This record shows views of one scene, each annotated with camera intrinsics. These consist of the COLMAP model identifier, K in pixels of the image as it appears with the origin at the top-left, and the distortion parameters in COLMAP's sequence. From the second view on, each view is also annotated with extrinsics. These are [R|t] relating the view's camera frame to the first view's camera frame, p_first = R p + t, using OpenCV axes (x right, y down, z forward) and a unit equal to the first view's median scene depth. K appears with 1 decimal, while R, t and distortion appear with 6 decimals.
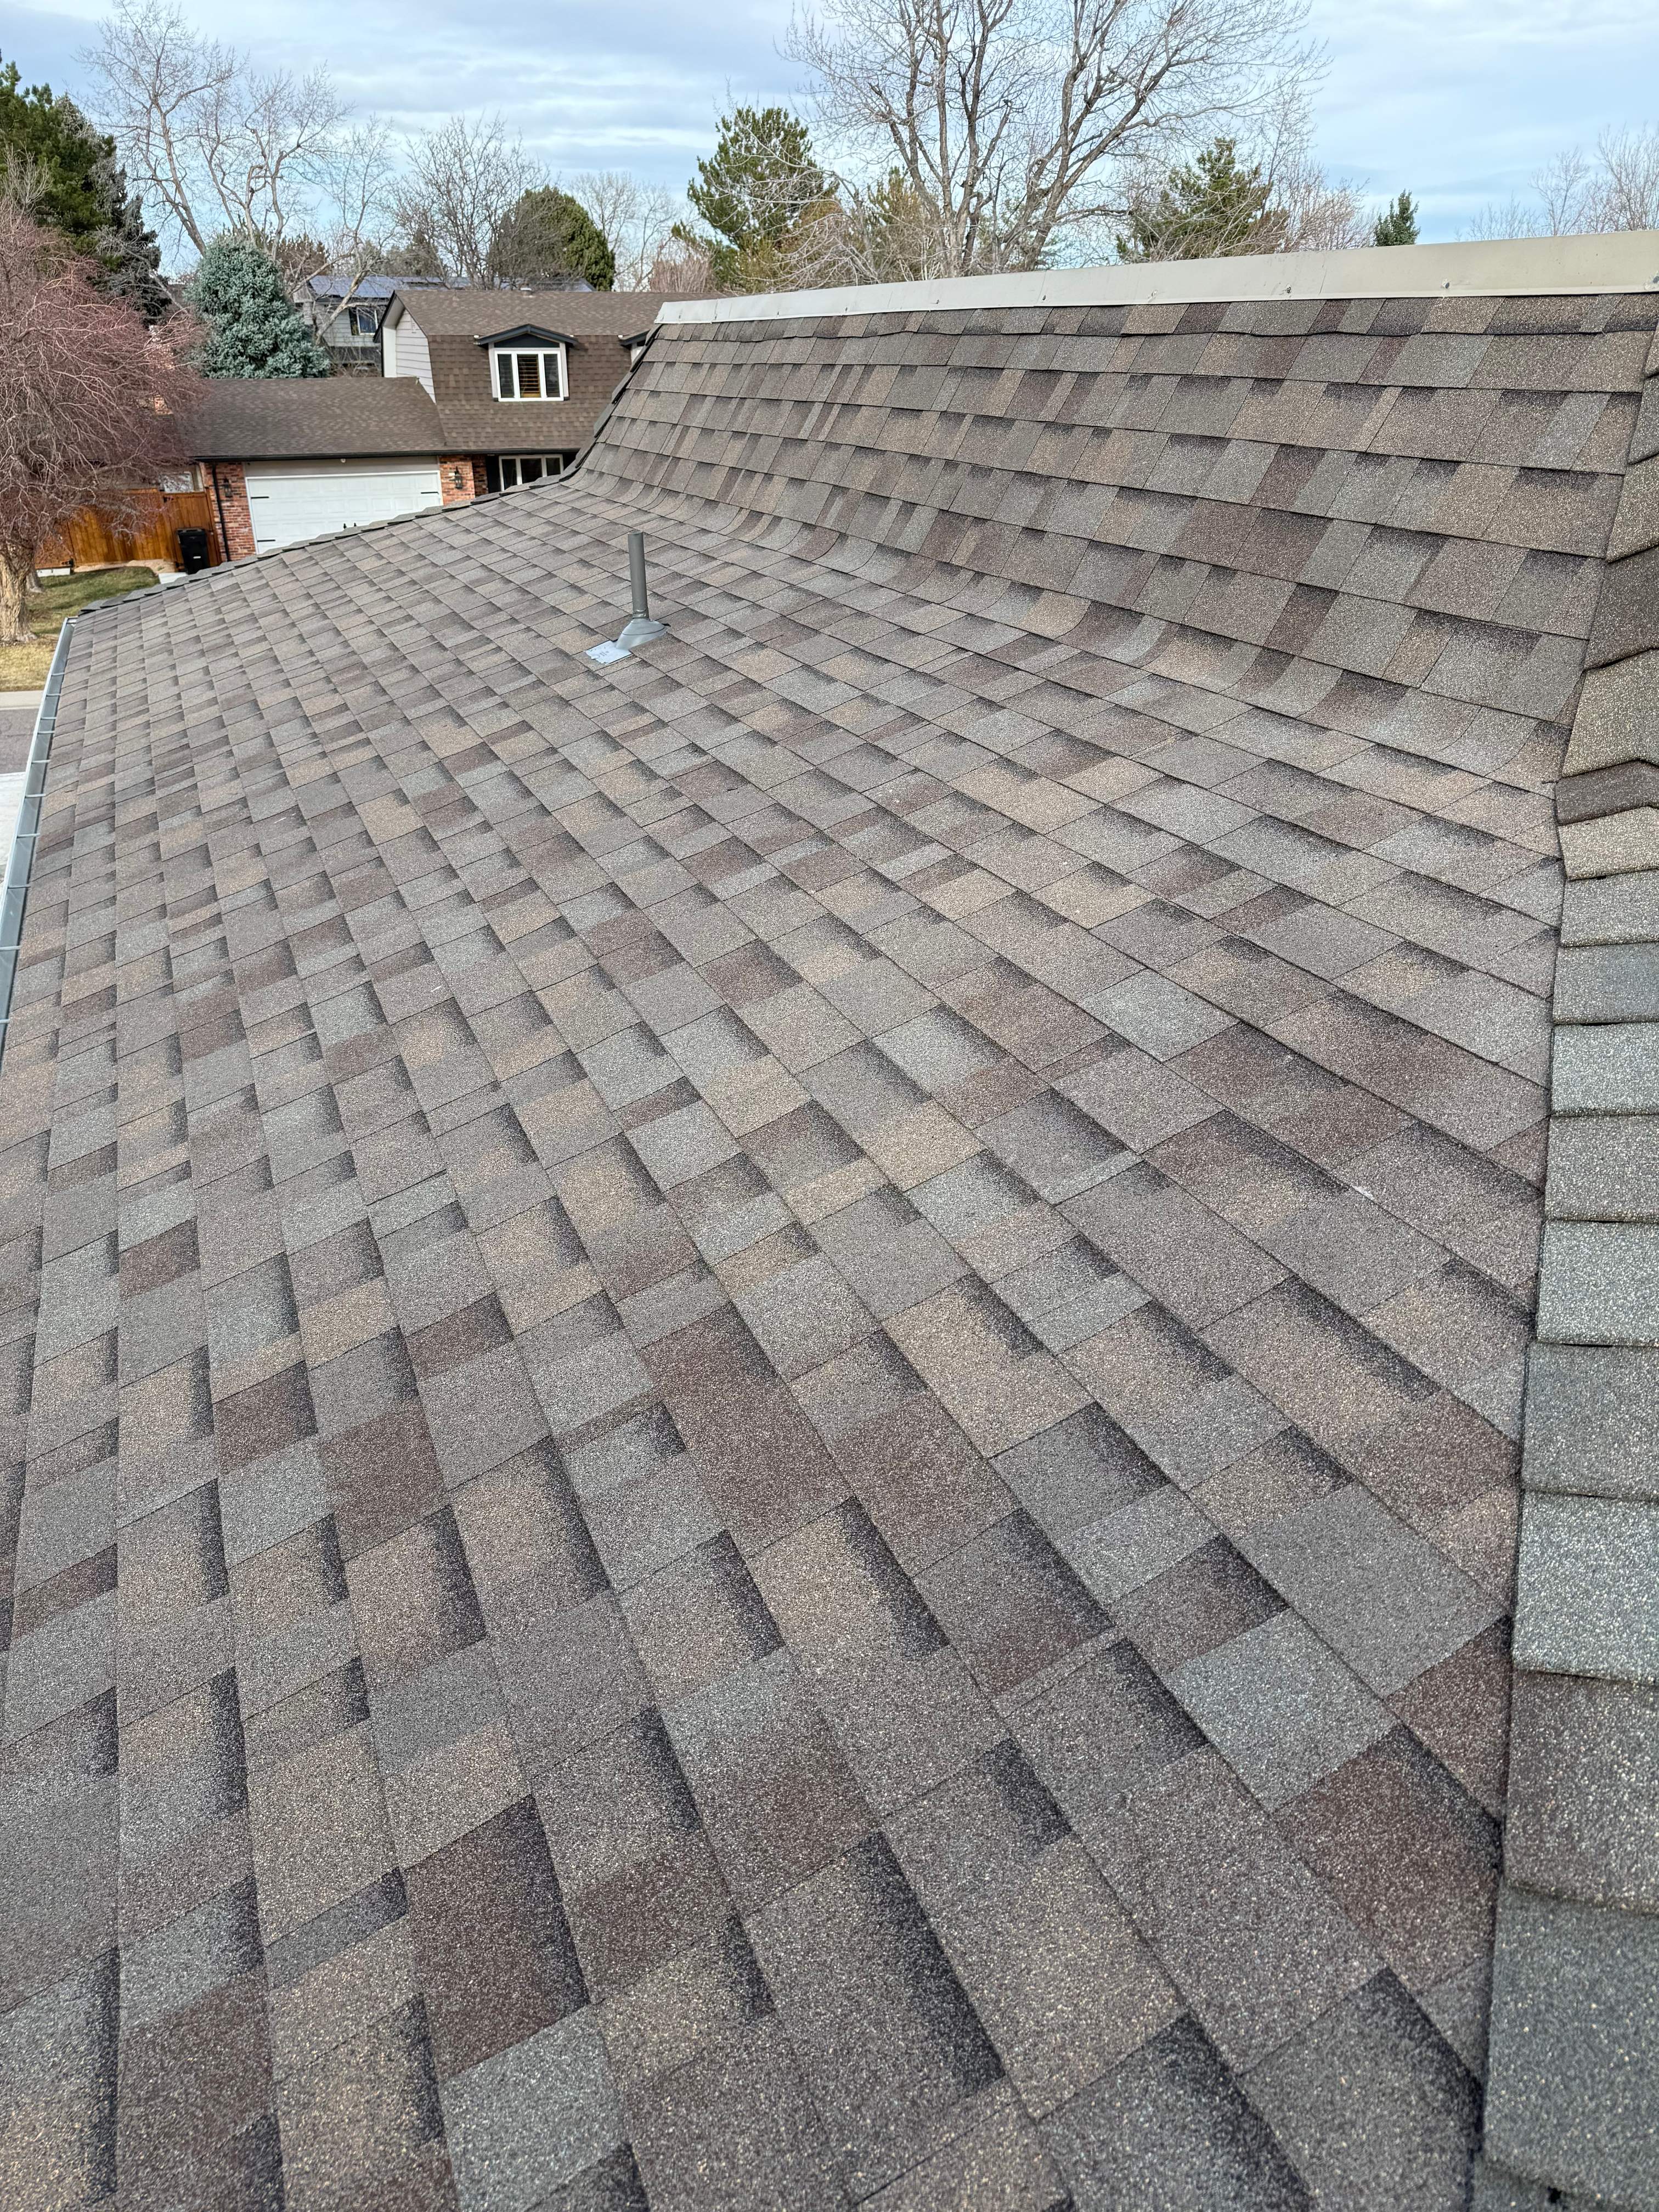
lens RADIAL K [[1576.4, 0, 829.5], [0, 1576.4, 1106.0], [0, 0, 1]] dist [0.002219, 0.000193]
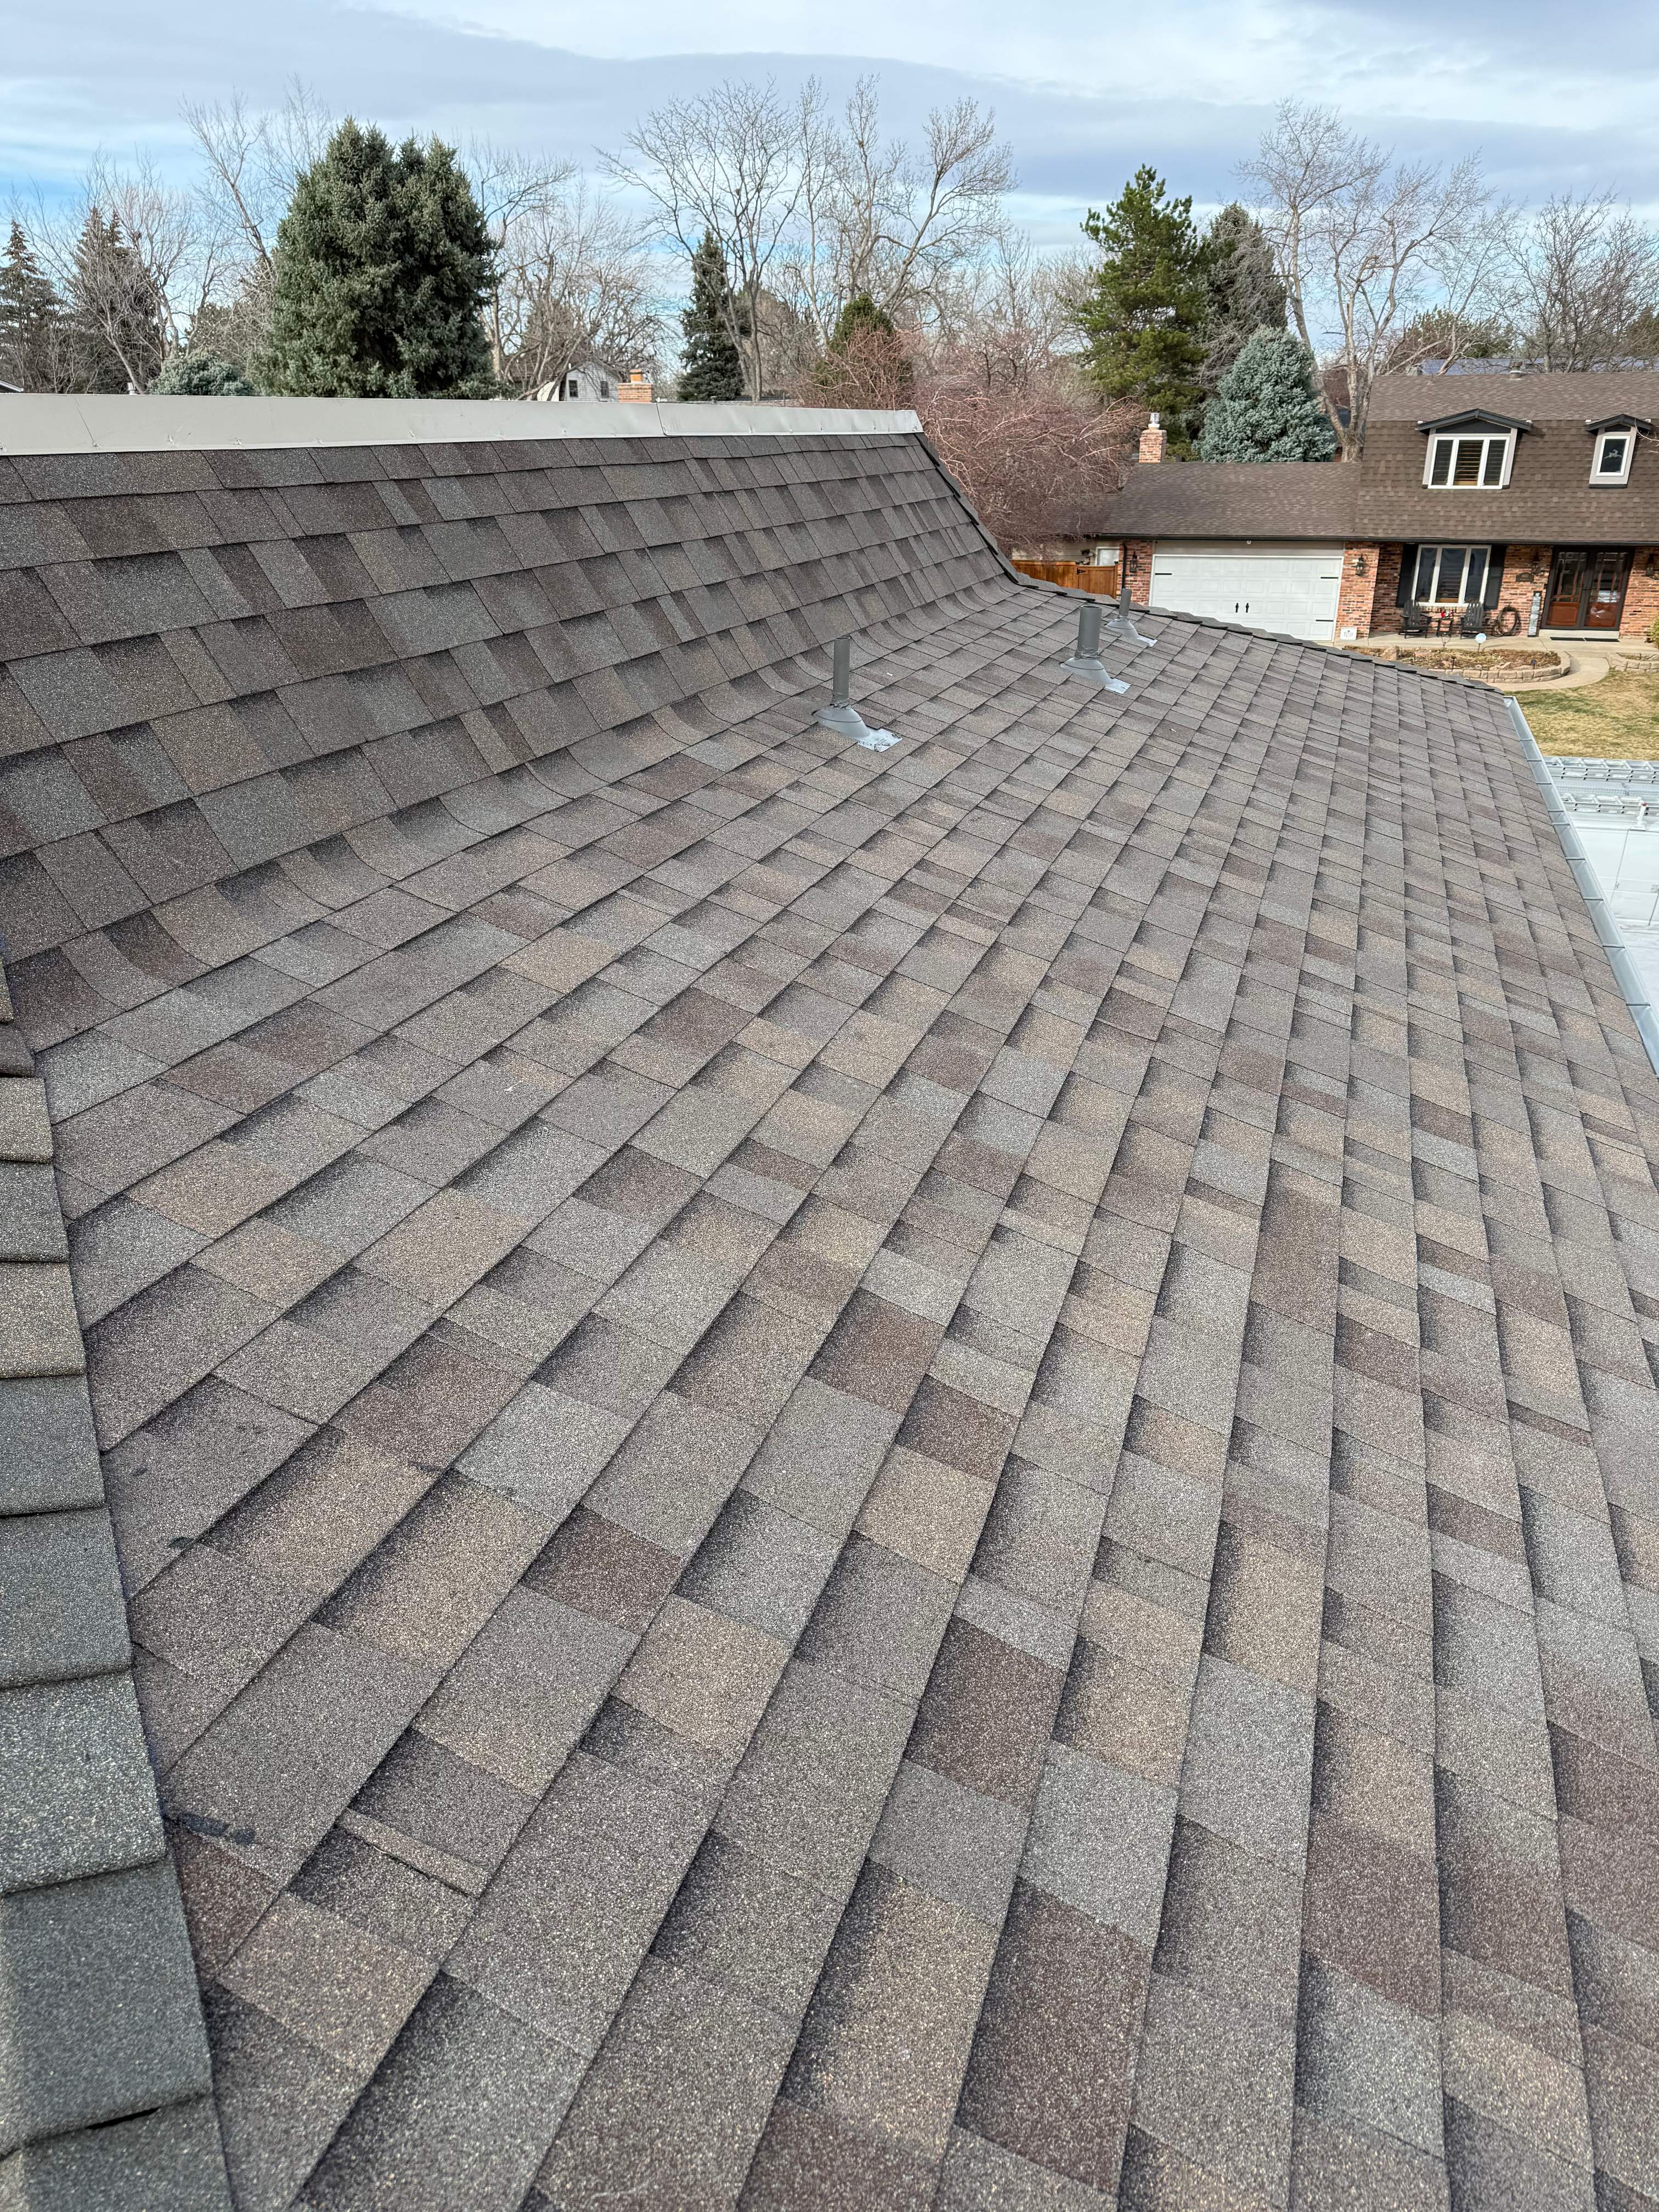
lens RADIAL K [[1576.4, 0, 829.5], [0, 1576.4, 1106.0], [0, 0, 1]] dist [0.002219, 0.000193]
pose [[0.769643, 0.250140, -0.587435, 0.167060], [-0.274038, 0.960422, 0.049928, -0.034760], [0.576674, 0.122553, 0.807730, 0.062502]]
